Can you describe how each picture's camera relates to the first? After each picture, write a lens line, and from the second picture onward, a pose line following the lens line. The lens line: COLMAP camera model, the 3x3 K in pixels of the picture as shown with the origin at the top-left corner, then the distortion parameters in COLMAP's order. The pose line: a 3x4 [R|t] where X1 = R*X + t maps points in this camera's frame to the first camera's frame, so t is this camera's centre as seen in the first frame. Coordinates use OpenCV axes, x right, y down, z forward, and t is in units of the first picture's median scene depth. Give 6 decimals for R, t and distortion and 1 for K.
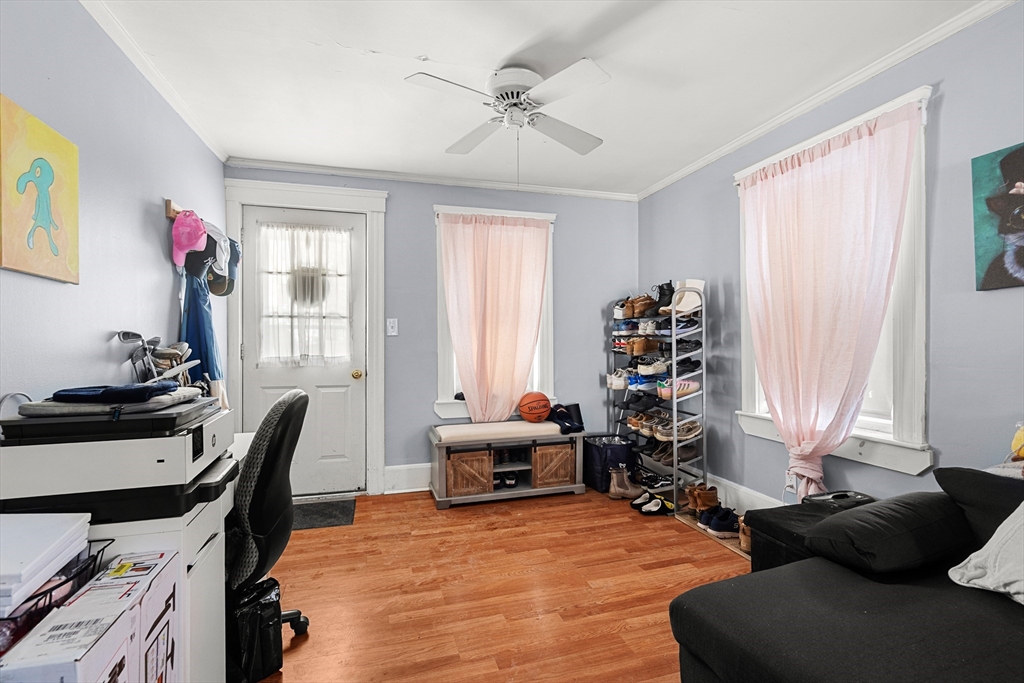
lens RADIAL K [[476.4, 0, 512.0], [0, 476.4, 341.5], [0, 0, 1]] dist [0.001742, 0.000418]
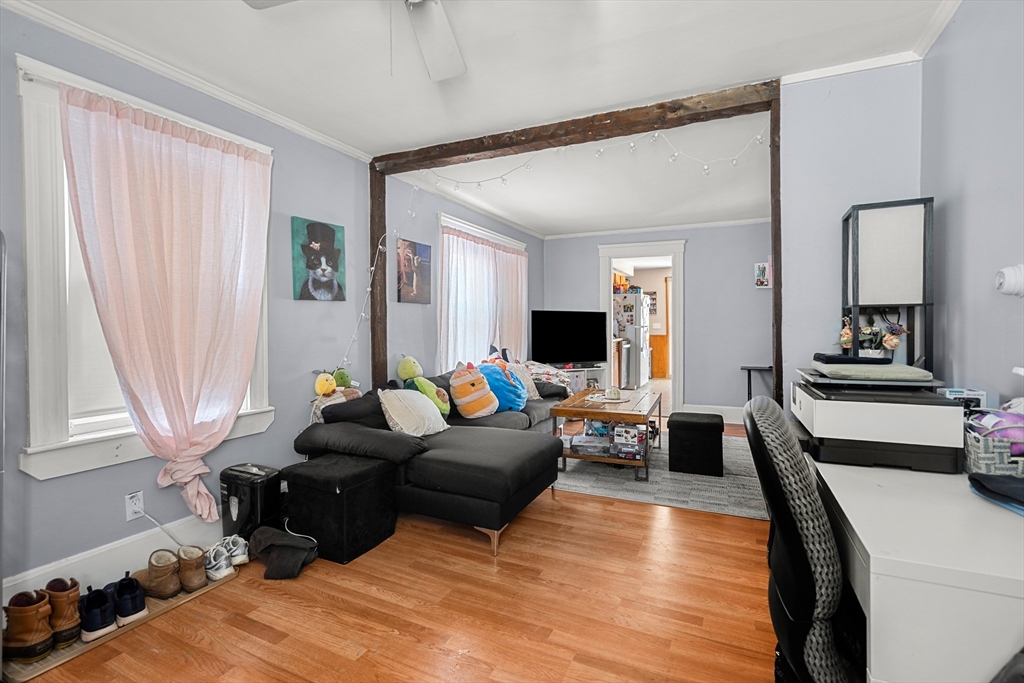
lens RADIAL K [[468.4, 0, 506.9], [0, 468.4, 322.0], [0, 0, 1]] dist [0.000015, 0.000016]
pose [[-0.730407, 0.013671, 0.682876, -0.572398], [0.008116, 0.999903, -0.011337, -0.006259], [-0.682964, -0.002738, -0.730447, 1.534824]]
